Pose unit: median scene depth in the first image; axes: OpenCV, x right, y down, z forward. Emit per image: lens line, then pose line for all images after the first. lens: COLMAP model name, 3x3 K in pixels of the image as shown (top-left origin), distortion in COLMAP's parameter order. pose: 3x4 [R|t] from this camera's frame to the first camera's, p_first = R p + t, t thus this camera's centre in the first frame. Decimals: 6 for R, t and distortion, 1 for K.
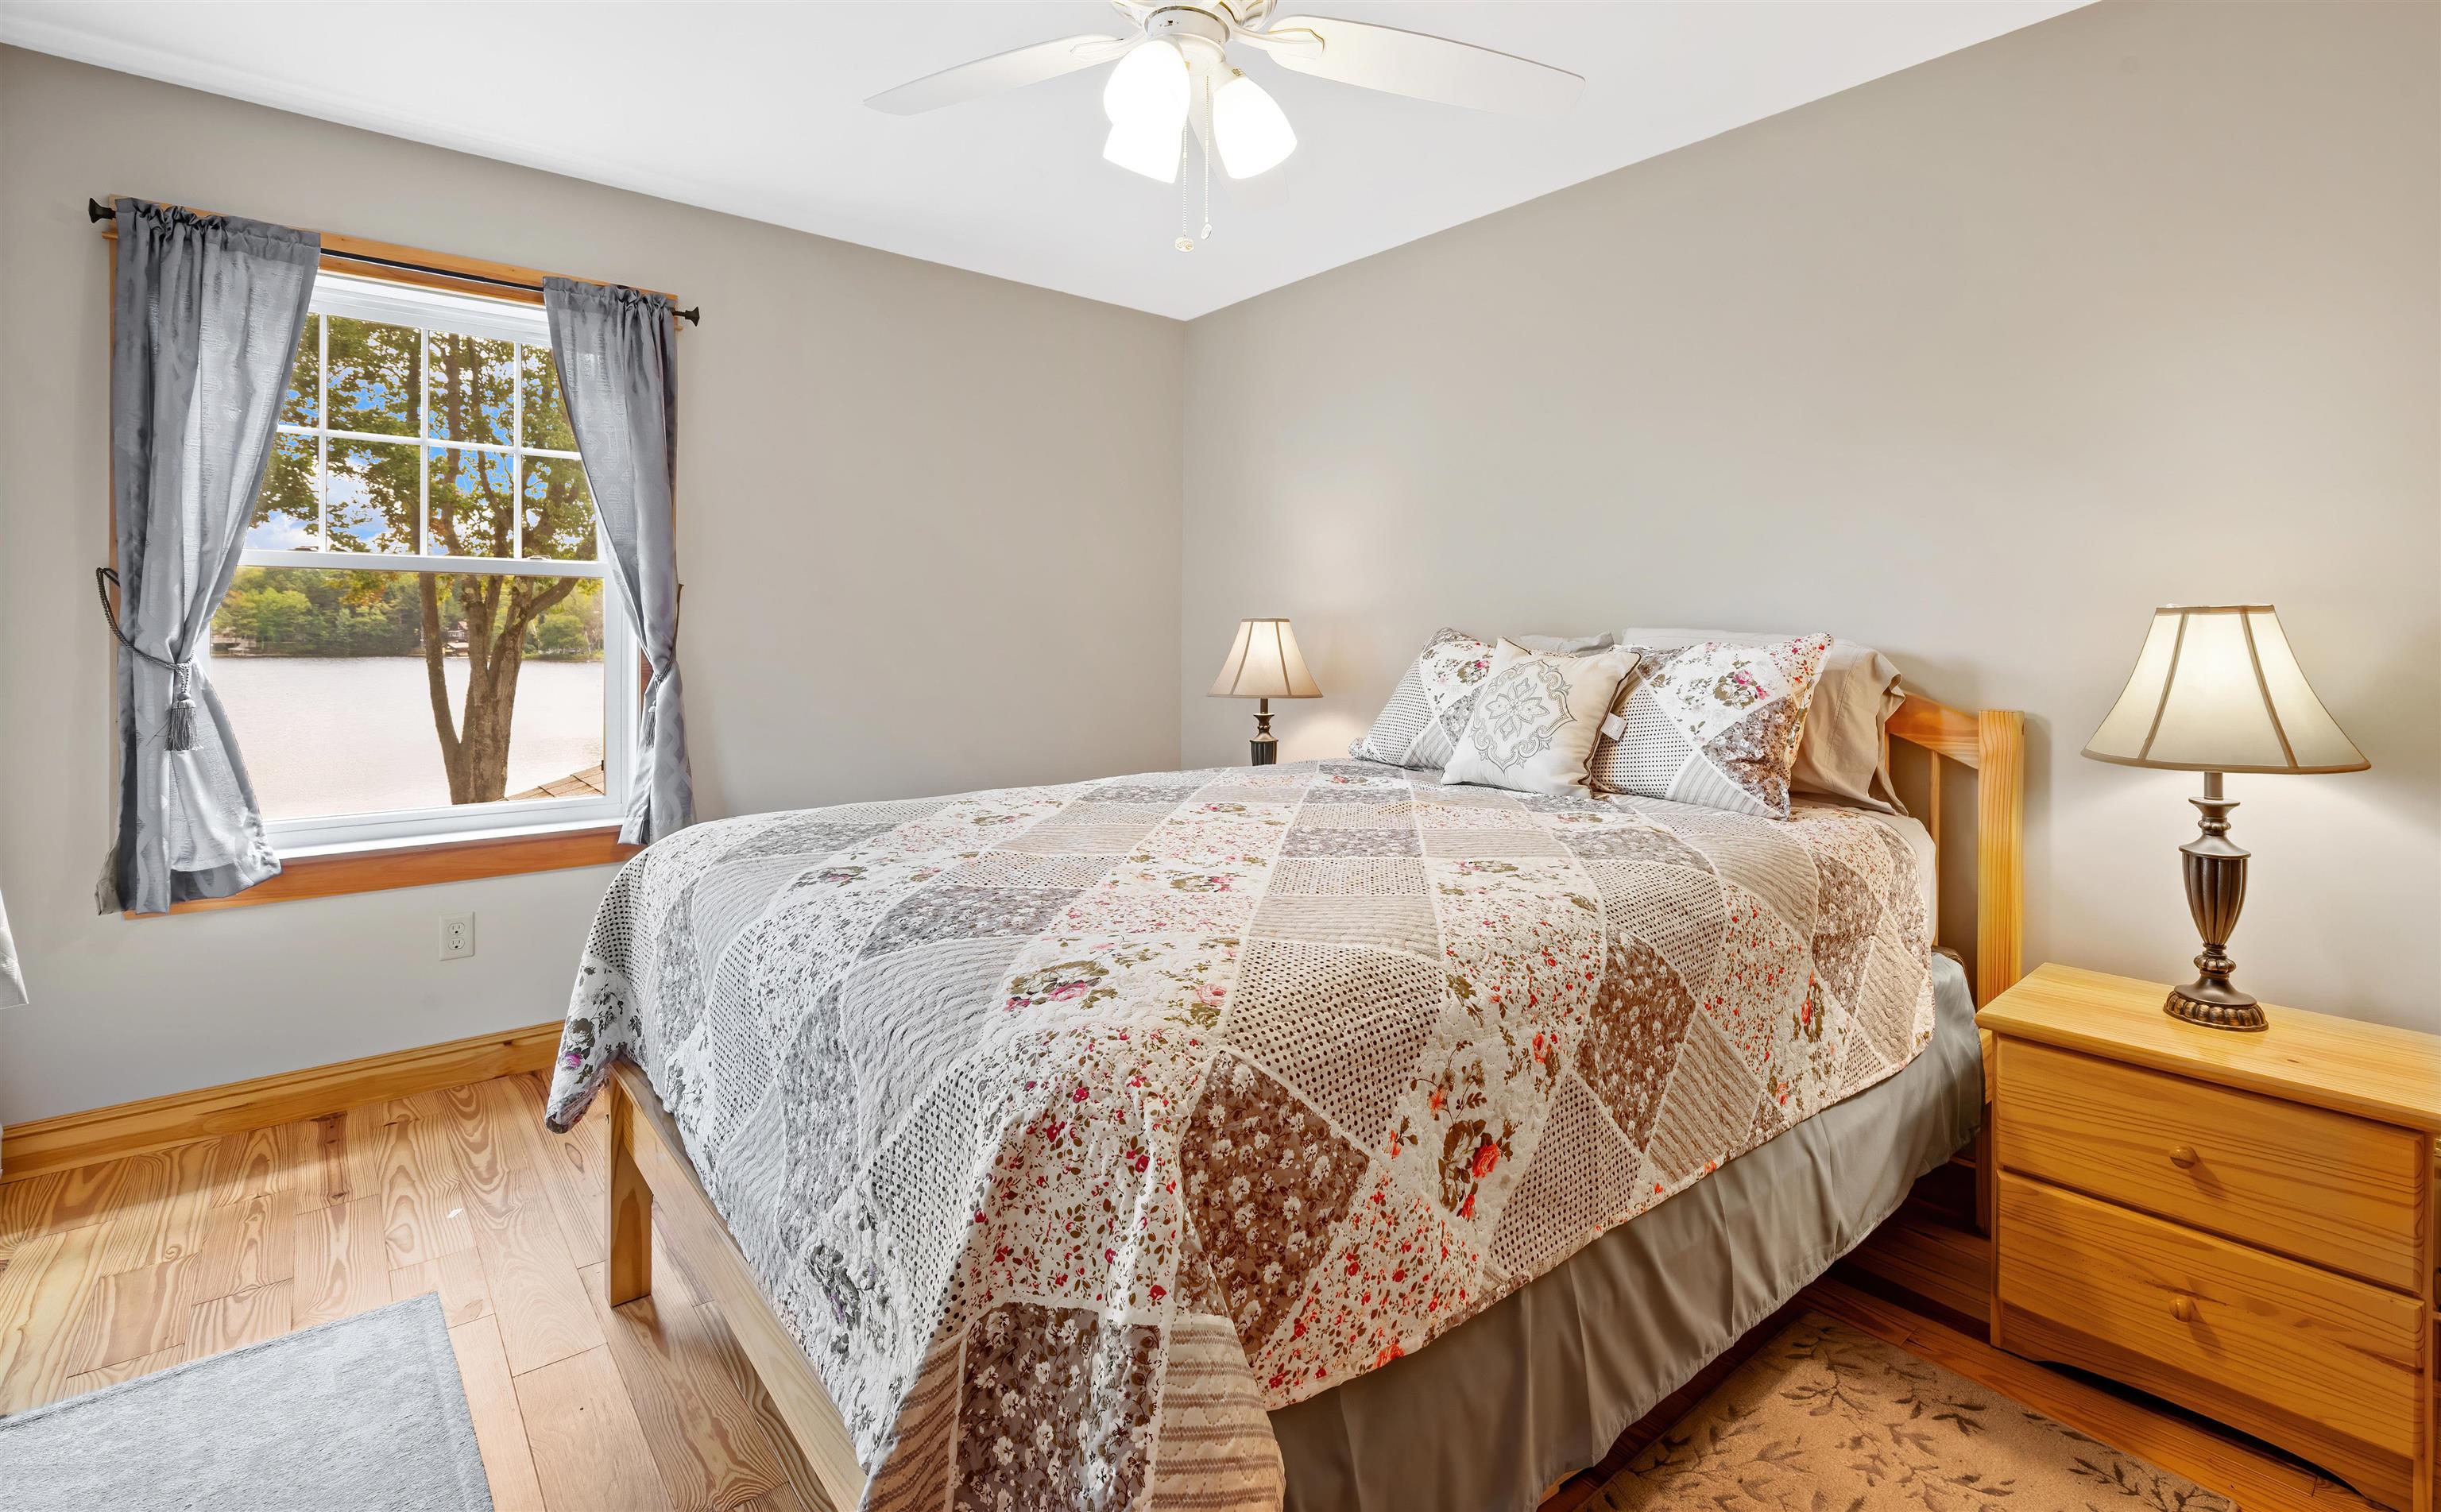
lens RADIAL K [[1088.6, 0, 1167.7], [0, 1088.6, 638.6], [0, 0, 1]] dist [0.001569, -0.000098]
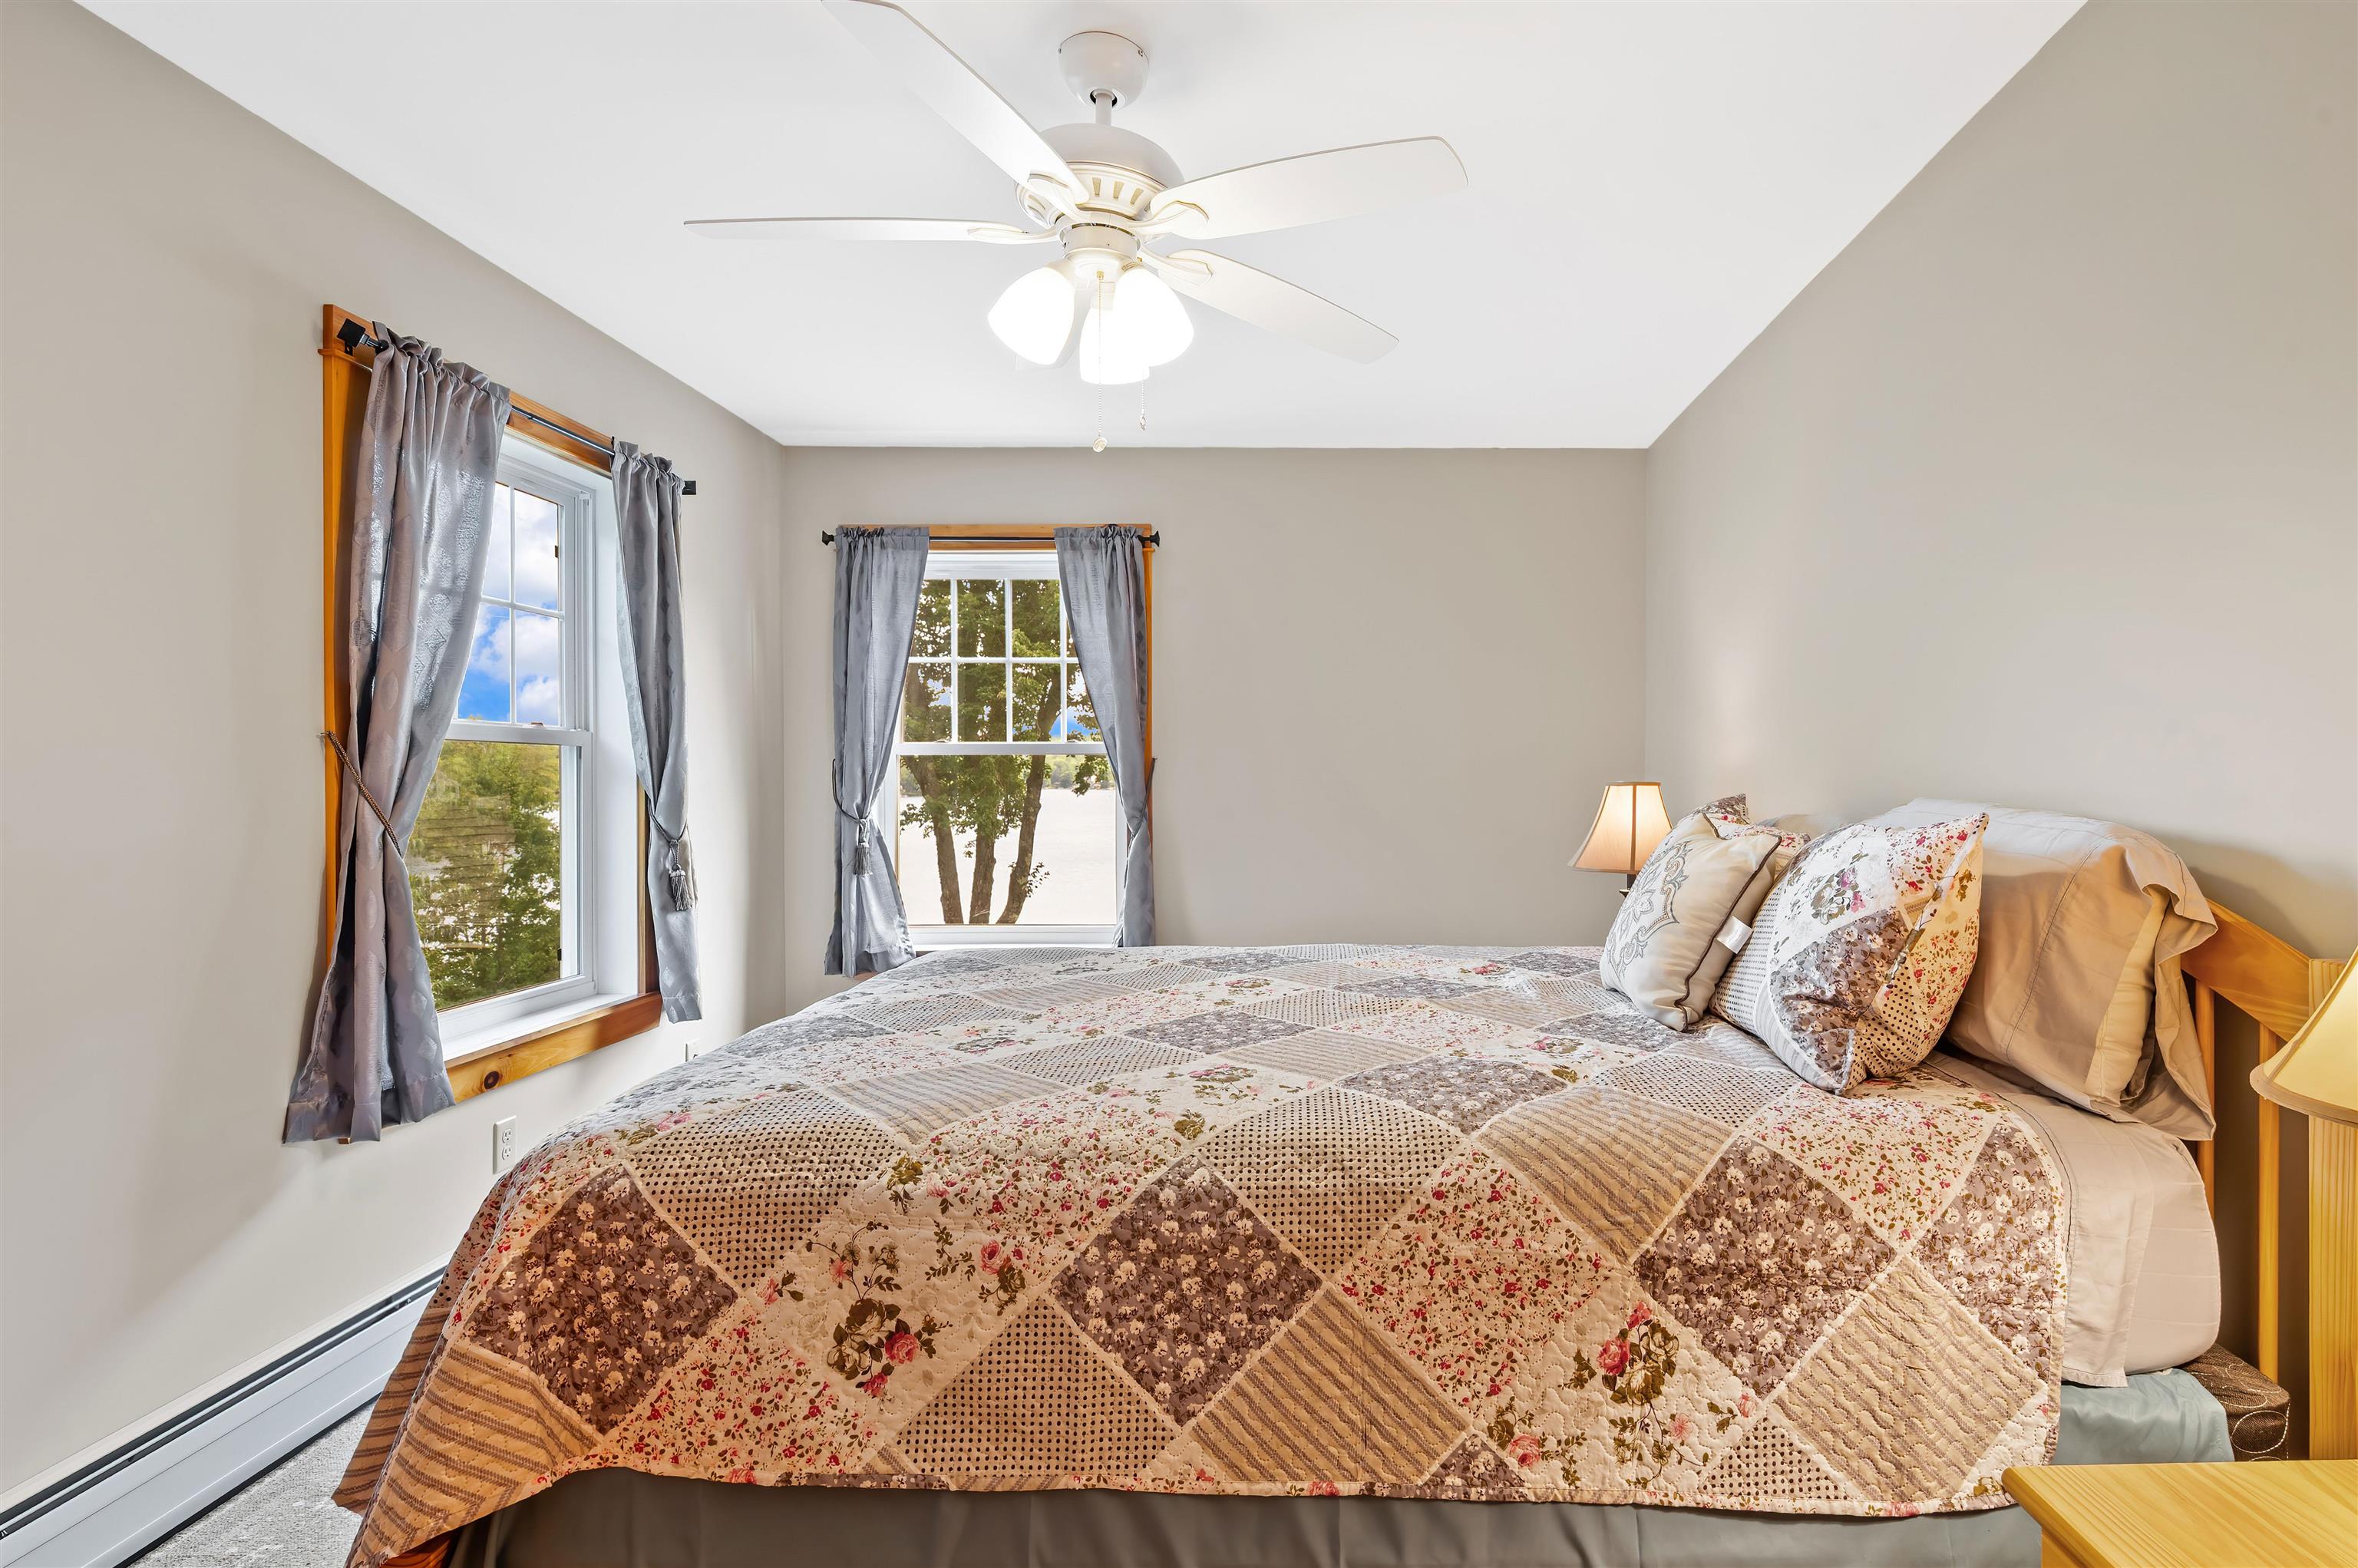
lens RADIAL K [[1027.9, 0, 1178.9], [0, 1027.9, 791.4], [0, 0, 1]] dist [-0.001030, -0.000248]
pose [[0.777729, -0.004163, -0.628586, 1.026247], [0.003461, 0.999991, -0.002340, -0.031480], [0.628590, -0.000356, 0.777737, 0.394511]]
